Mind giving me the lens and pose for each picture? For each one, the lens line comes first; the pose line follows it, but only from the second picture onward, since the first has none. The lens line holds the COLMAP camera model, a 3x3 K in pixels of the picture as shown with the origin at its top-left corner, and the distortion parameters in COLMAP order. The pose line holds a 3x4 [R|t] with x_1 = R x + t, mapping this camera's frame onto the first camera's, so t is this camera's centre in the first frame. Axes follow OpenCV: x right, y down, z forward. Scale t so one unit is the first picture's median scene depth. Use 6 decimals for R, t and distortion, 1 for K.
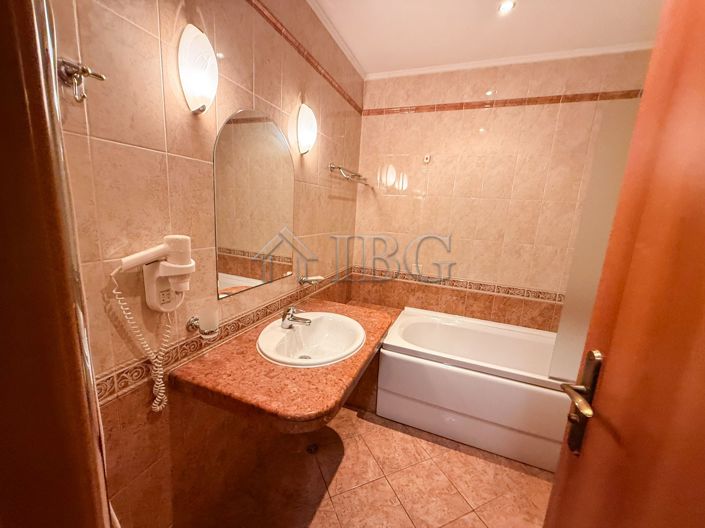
lens RADIAL K [[281.6, 0, 351.1], [0, 281.6, 264.1], [0, 0, 1]] dist [-0.002413, 0.000478]
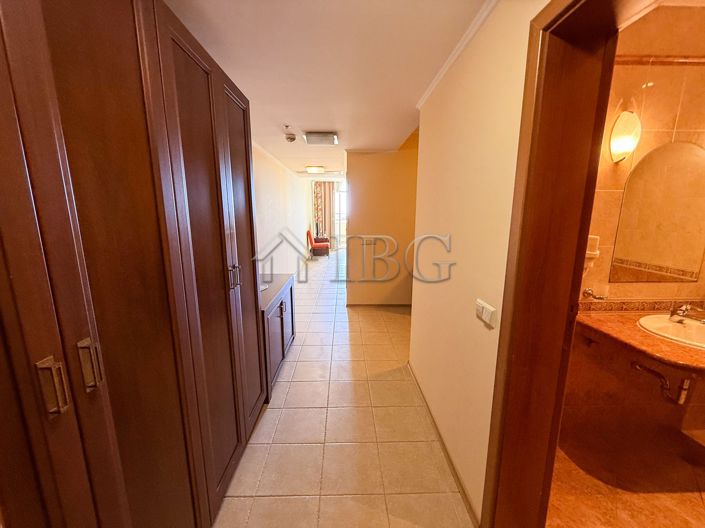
lens RADIAL K [[281.6, 0, 350.5], [0, 281.6, 264.1], [0, 0, 1]] dist [-0.002413, 0.000478]
pose [[0.385819, 0.109010, -0.916111, 0.285144], [-0.151812, 0.986960, 0.053505, 0.134849], [0.909998, 0.118433, 0.397337, -0.689360]]
